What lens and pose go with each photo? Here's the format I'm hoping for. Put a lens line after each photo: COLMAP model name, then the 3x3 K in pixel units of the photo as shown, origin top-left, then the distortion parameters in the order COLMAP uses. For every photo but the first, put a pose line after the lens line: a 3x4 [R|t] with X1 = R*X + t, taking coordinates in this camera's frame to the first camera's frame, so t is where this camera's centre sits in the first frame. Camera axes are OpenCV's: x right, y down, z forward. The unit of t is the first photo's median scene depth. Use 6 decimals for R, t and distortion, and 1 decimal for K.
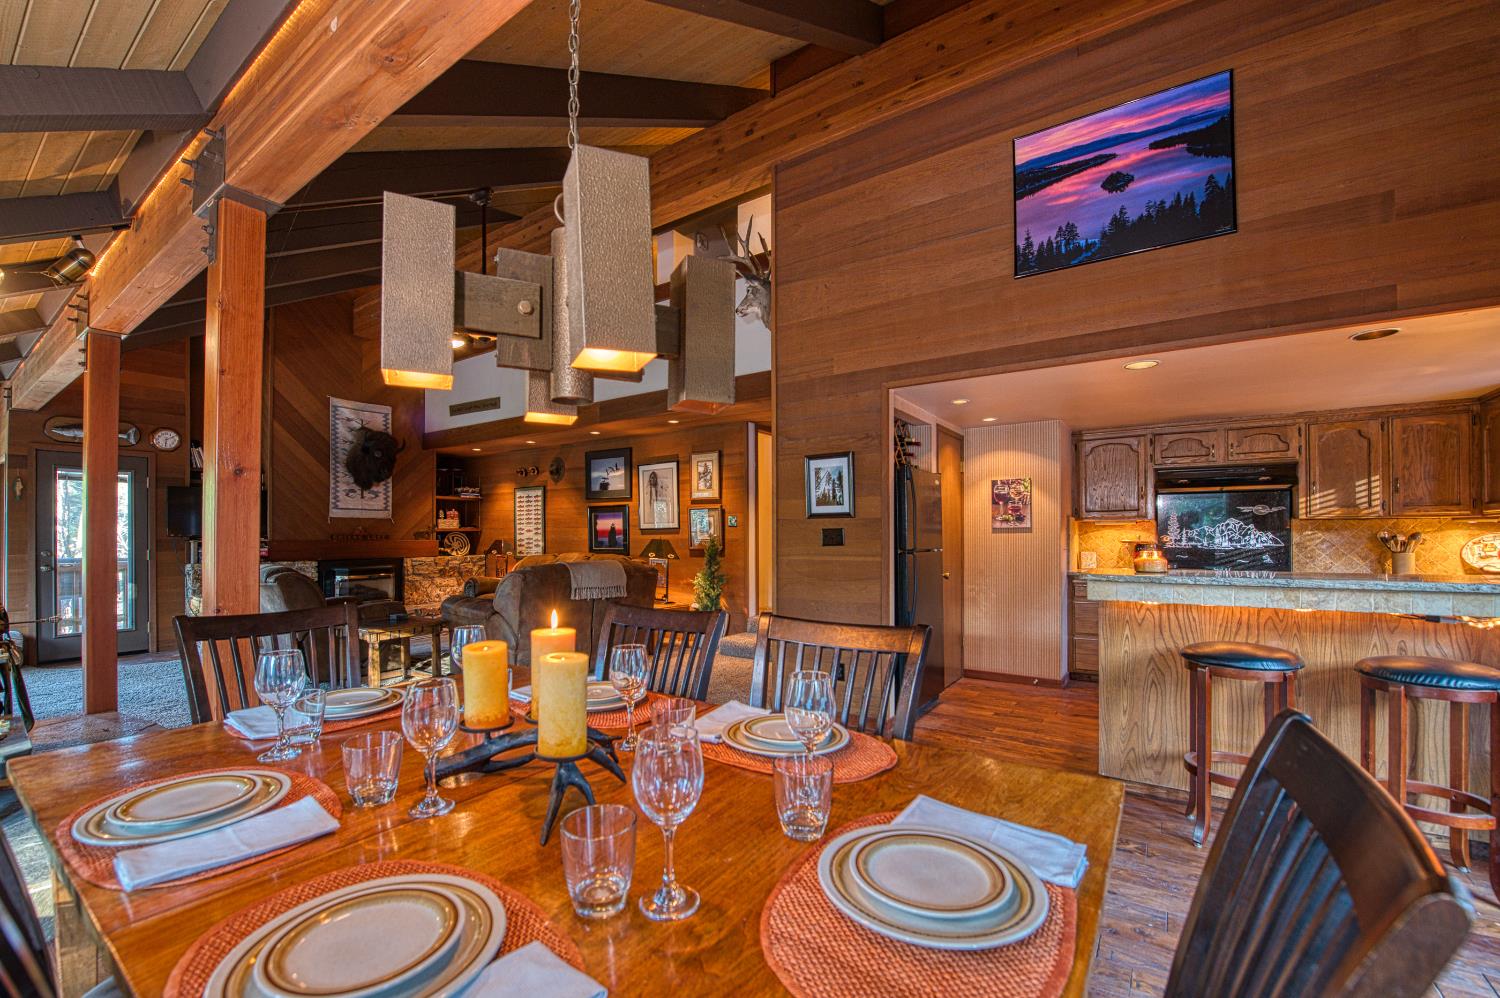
lens RADIAL K [[612.2, 0, 747.4], [0, 612.2, 538.9], [0, 0, 1]] dist [-0.034100, -0.000009]
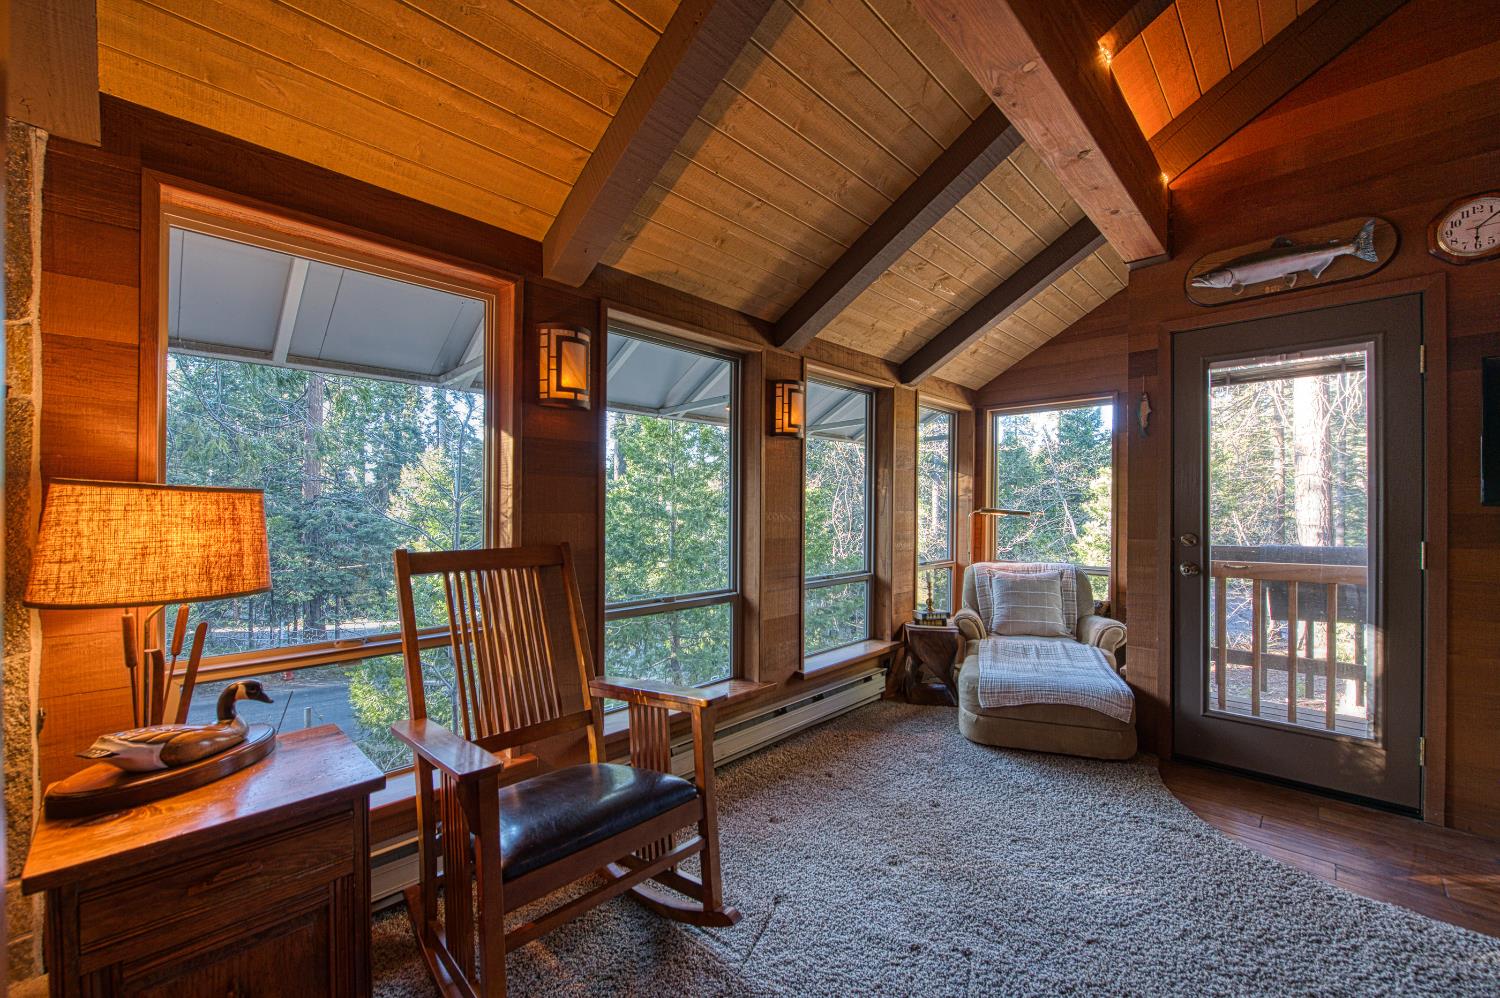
lens RADIAL K [[598.8, 0, 747.5], [0, 598.8, 504.1], [0, 0, 1]] dist [-0.021076, -0.000051]
pose [[-0.164020, -0.004814, -0.986445, -0.476636], [-0.007404, 0.999966, -0.003649, -0.000223], [0.986429, 0.006705, -0.164050, 0.523290]]
